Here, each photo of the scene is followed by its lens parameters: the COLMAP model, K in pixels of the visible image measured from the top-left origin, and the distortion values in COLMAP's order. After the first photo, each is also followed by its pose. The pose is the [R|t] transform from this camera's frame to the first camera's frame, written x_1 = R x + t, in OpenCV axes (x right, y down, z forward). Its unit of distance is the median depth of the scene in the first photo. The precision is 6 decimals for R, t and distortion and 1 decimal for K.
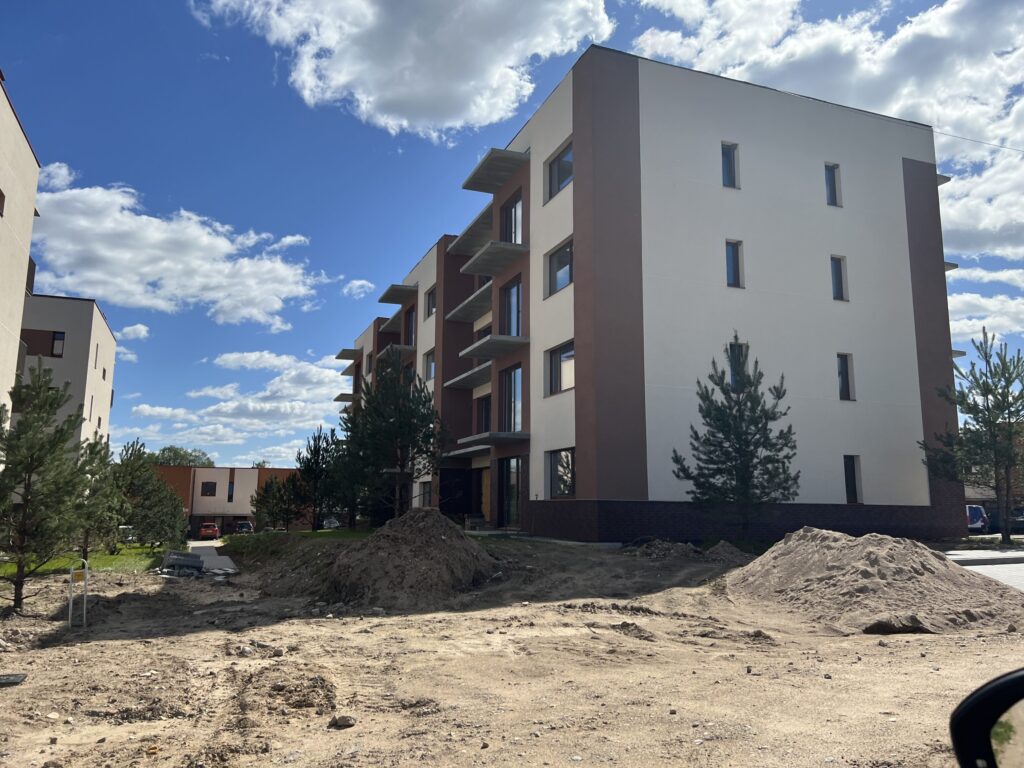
lens RADIAL K [[796.1, 0, 512.0], [0, 796.1, 384.0], [0, 0, 1]] dist [0.001201, 0.003405]
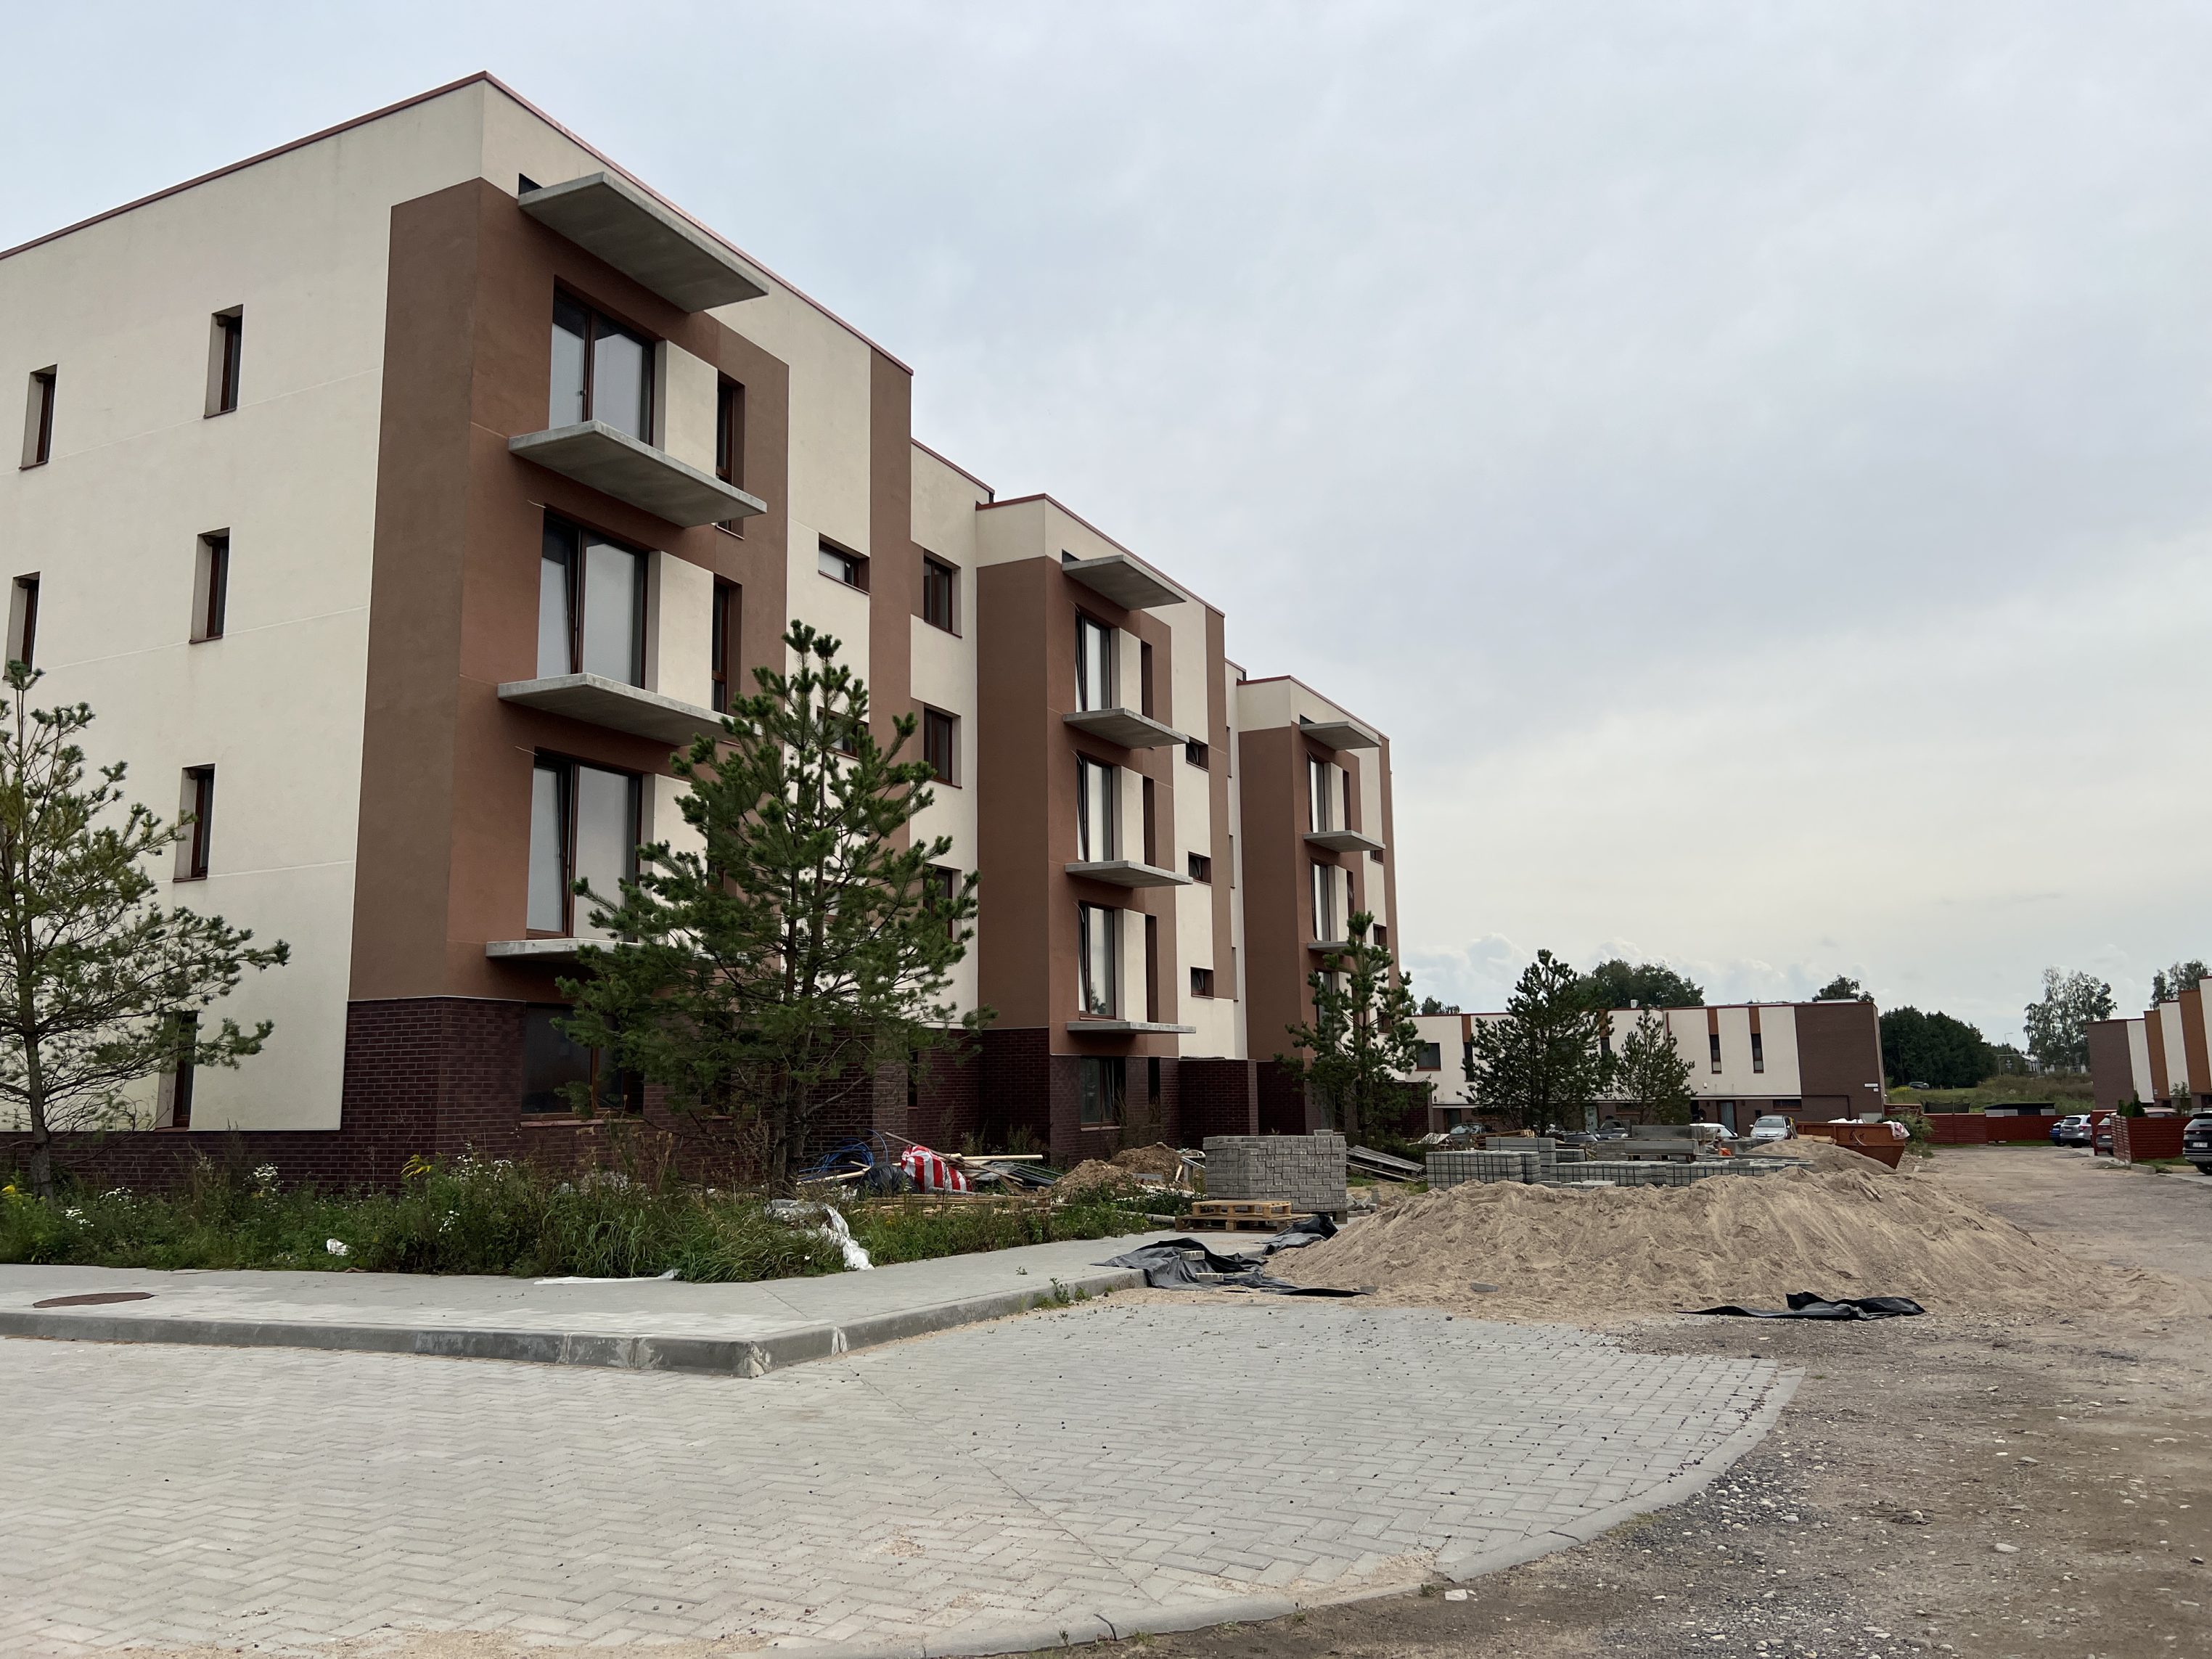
lens RADIAL K [[1705.2, 0, 1106.0], [0, 1705.2, 829.5], [0, 0, 1]] dist [0.006245, -0.004190]
pose [[0.690577, -0.128517, -0.711749, 1.372026], [0.134604, 0.989731, -0.048111, 0.101376], [0.710623, -0.062580, 0.700784, 0.708974]]
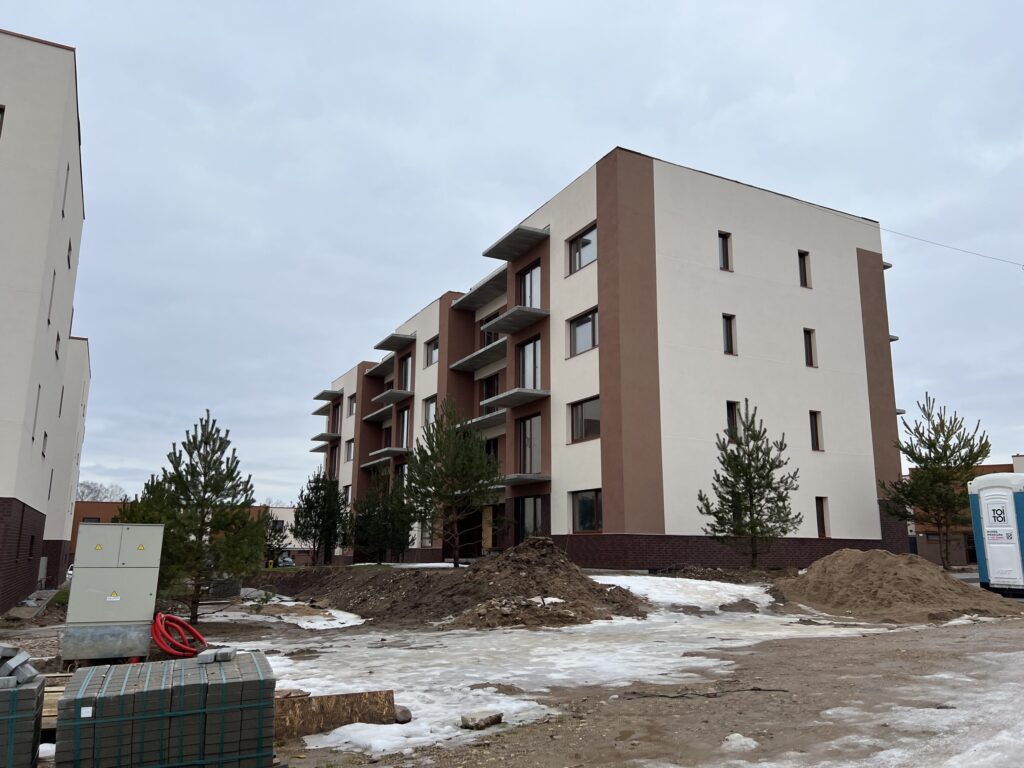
lens RADIAL K [[796.1, 0, 512.0], [0, 796.1, 384.0], [0, 0, 1]] dist [0.001201, 0.003405]
pose [[0.993462, 0.023722, 0.111672, -0.163945], [-0.018509, 0.998700, -0.047490, -0.013470], [-0.112653, 0.045113, 0.992610, -0.129624]]
